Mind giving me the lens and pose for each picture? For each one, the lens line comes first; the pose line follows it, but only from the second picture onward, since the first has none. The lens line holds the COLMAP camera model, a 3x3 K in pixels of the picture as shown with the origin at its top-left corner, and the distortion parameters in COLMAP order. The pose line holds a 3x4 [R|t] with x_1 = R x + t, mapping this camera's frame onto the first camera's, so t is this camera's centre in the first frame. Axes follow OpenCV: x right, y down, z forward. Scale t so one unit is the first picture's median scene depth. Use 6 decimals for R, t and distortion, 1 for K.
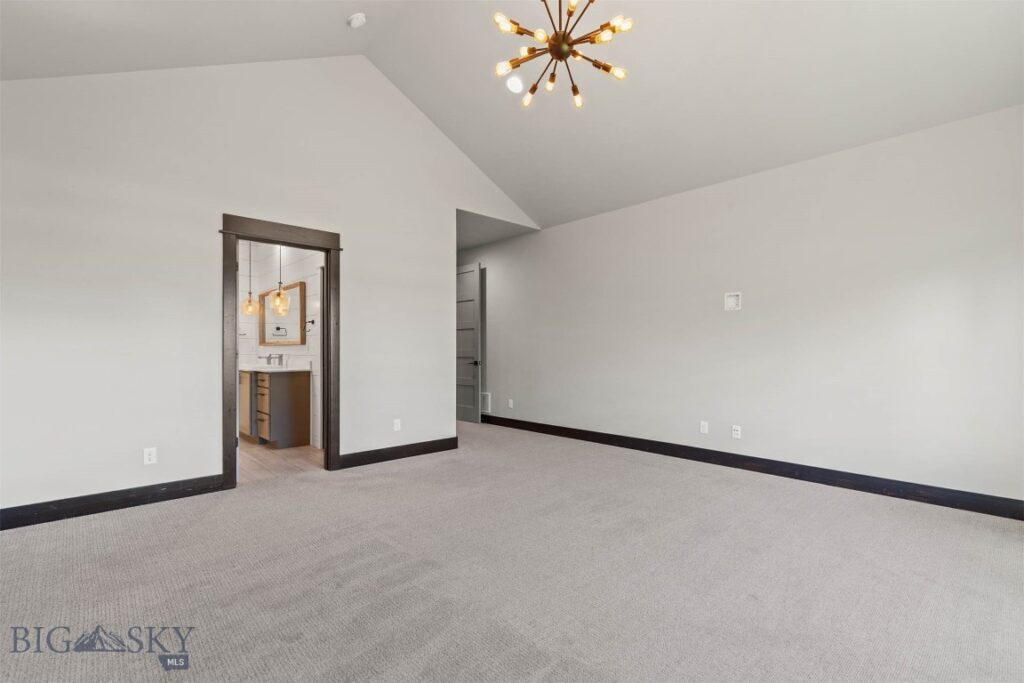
lens RADIAL K [[461.5, 0, 507.5], [0, 461.5, 344.8], [0, 0, 1]] dist [0.008481, -0.000134]
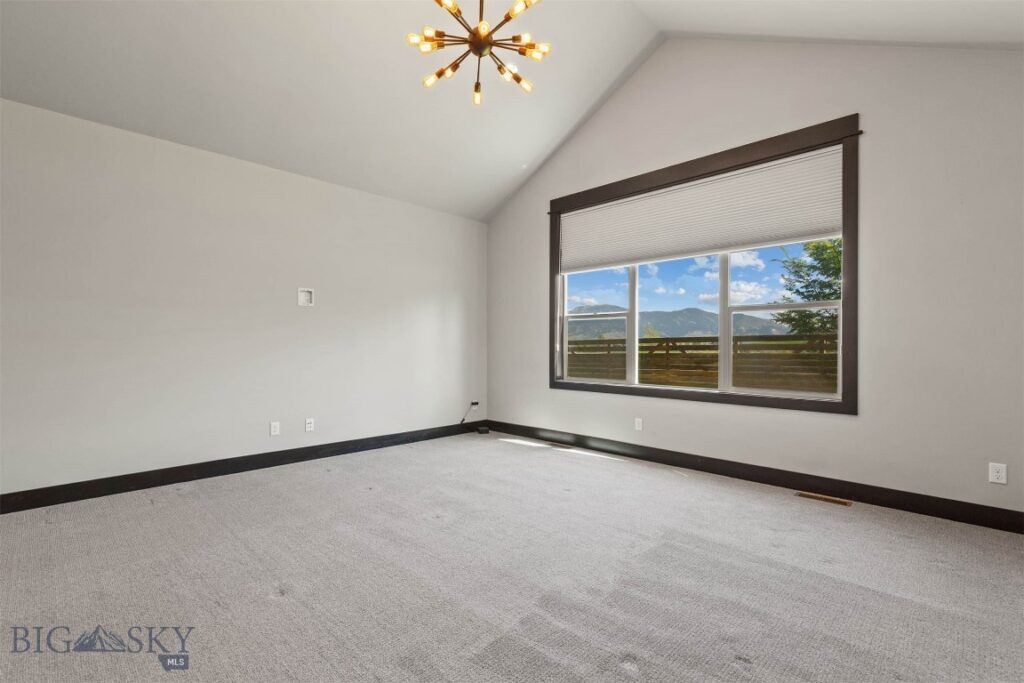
lens RADIAL K [[461.5, 0, 507.5], [0, 461.5, 344.8], [0, 0, 1]] dist [0.008481, -0.000134]
pose [[-0.028975, -0.002033, 0.999578, -0.677831], [-0.009208, 0.999956, 0.001767, 0.006013], [-0.999538, -0.009153, -0.028992, 0.741714]]
